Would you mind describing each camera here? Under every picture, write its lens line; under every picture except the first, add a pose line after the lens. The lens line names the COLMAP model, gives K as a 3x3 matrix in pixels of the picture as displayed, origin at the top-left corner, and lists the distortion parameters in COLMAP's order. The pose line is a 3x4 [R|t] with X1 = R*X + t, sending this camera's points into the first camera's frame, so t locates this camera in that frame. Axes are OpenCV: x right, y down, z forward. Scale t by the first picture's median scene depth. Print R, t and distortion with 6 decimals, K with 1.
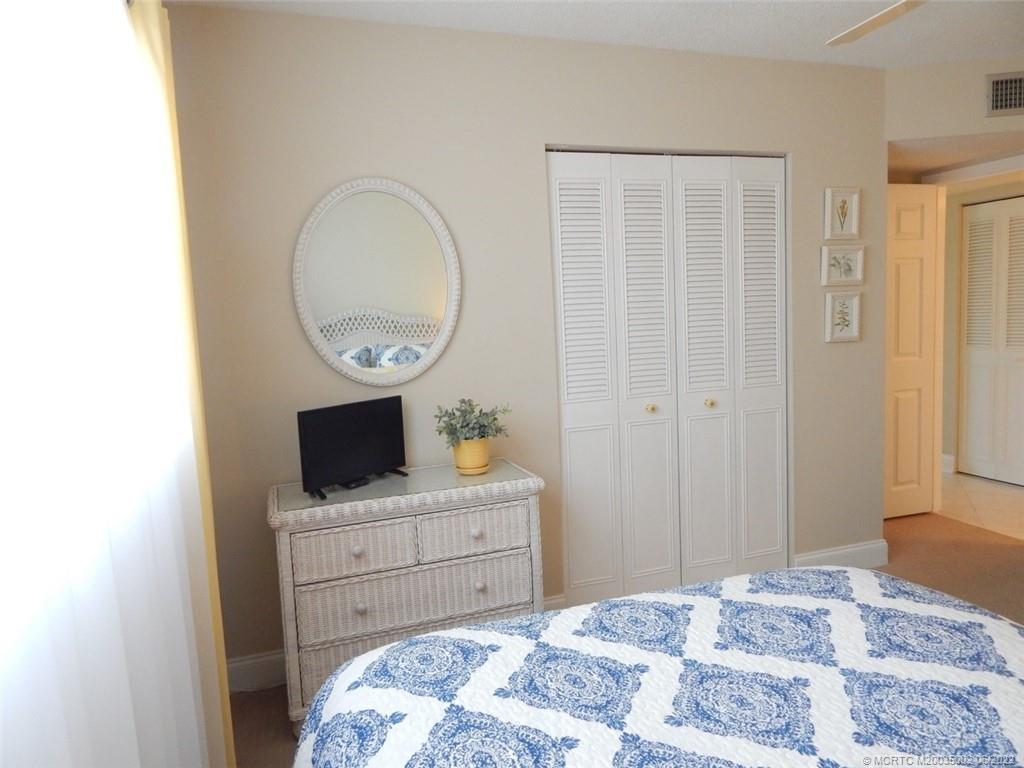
lens RADIAL K [[685.5, 0, 505.2], [0, 685.5, 376.3], [0, 0, 1]] dist [0.017318, -0.014150]
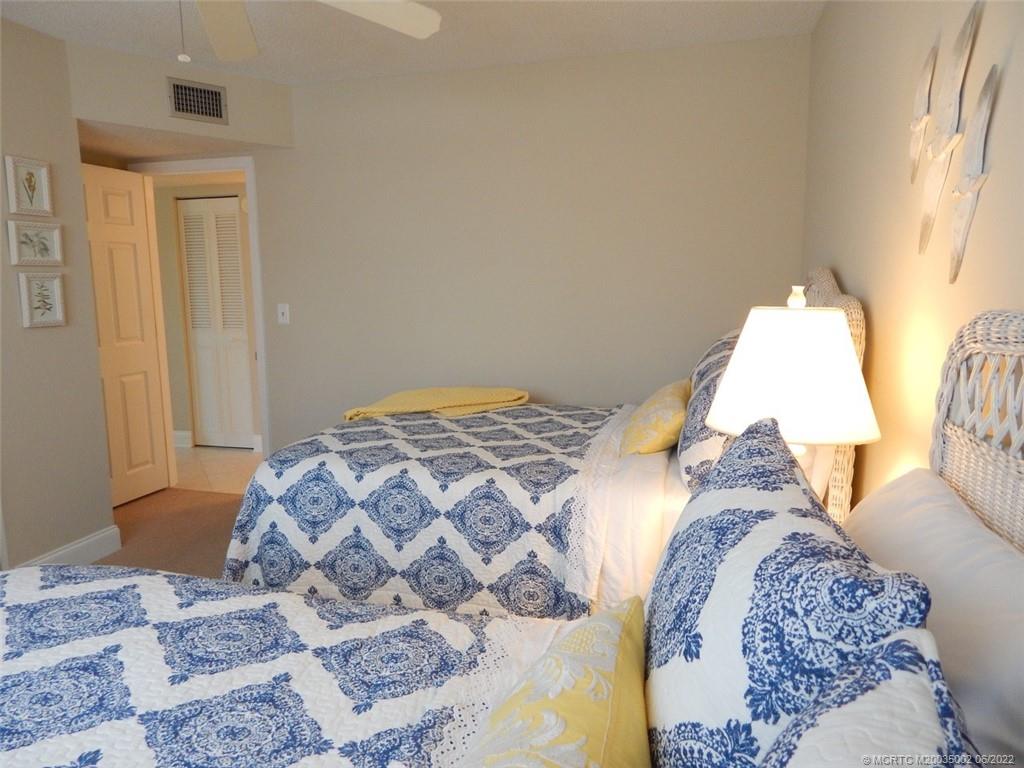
lens RADIAL K [[685.5, 0, 510.1], [0, 685.5, 373.7], [0, 0, 1]] dist [0.017318, -0.014150]
pose [[0.555327, -0.077984, 0.827968, 0.065600], [0.066653, 0.996565, 0.049158, 0.008700], [-0.828957, 0.027887, 0.558617, -0.034607]]
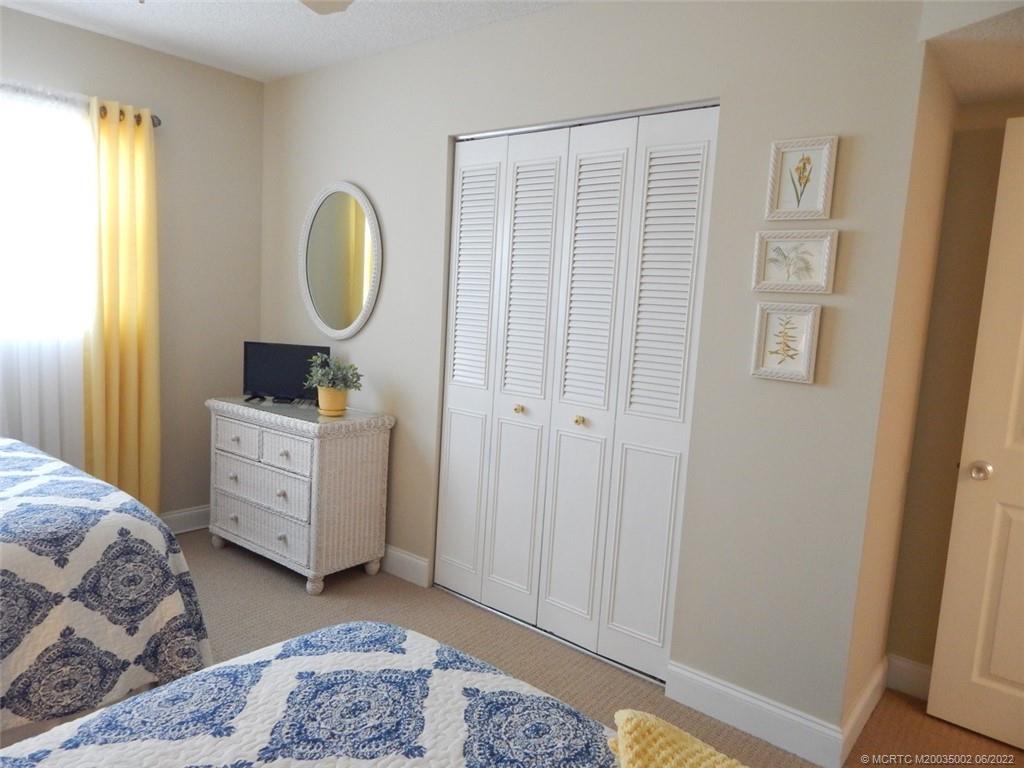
lens RADIAL K [[685.5, 0, 510.8], [0, 685.5, 377.5], [0, 0, 1]] dist [0.017318, -0.014150]
pose [[0.543419, 0.164964, -0.823093, 0.886196], [-0.159914, 0.982889, 0.091412, -0.071902], [0.824089, 0.081949, 0.560501, 0.437096]]
